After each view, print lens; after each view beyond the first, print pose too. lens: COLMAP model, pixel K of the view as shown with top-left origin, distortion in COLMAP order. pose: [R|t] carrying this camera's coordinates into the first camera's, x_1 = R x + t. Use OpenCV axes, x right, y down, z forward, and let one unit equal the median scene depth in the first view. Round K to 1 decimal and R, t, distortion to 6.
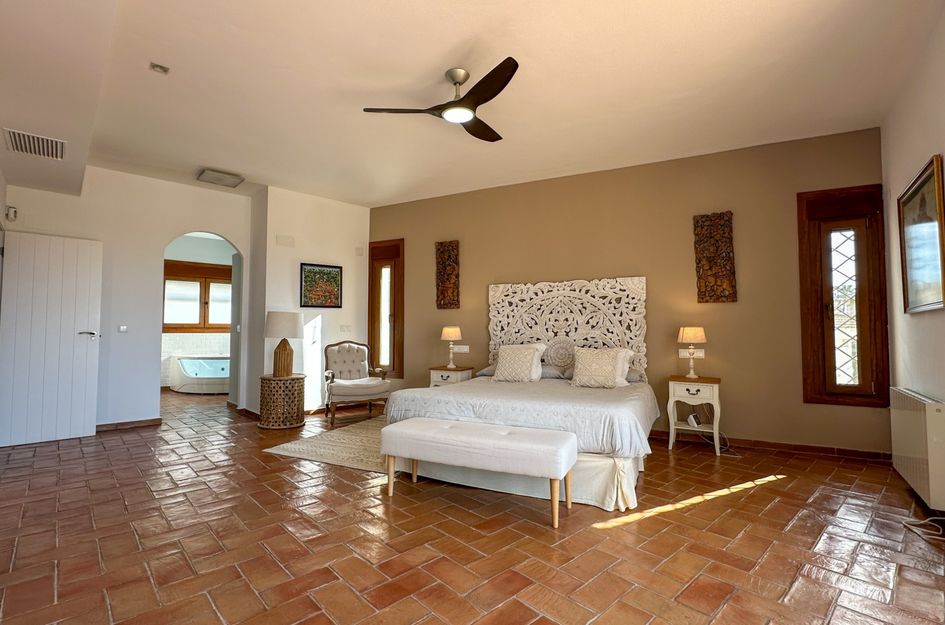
lens RADIAL K [[437.4, 0, 472.9], [0, 437.4, 311.3], [0, 0, 1]] dist [-0.014134, -0.000254]
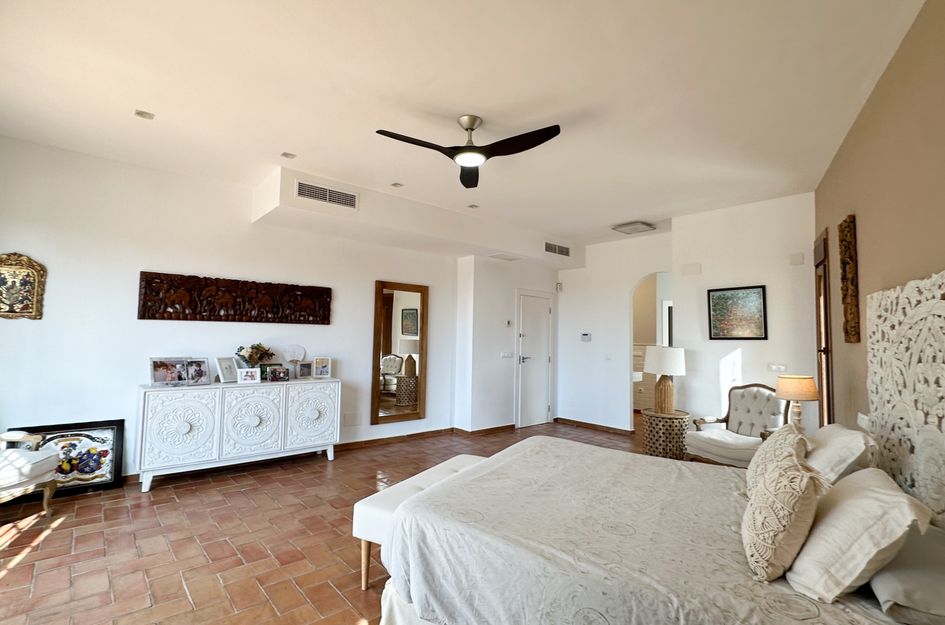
lens RADIAL K [[437.4, 0, 472.9], [0, 437.4, 312.6], [0, 0, 1]] dist [-0.014134, -0.000254]
pose [[-0.052606, -0.062083, -0.996684, 0.503458], [0.020664, 0.997784, -0.063242, -0.018468], [0.998402, -0.023922, -0.051206, 0.561985]]
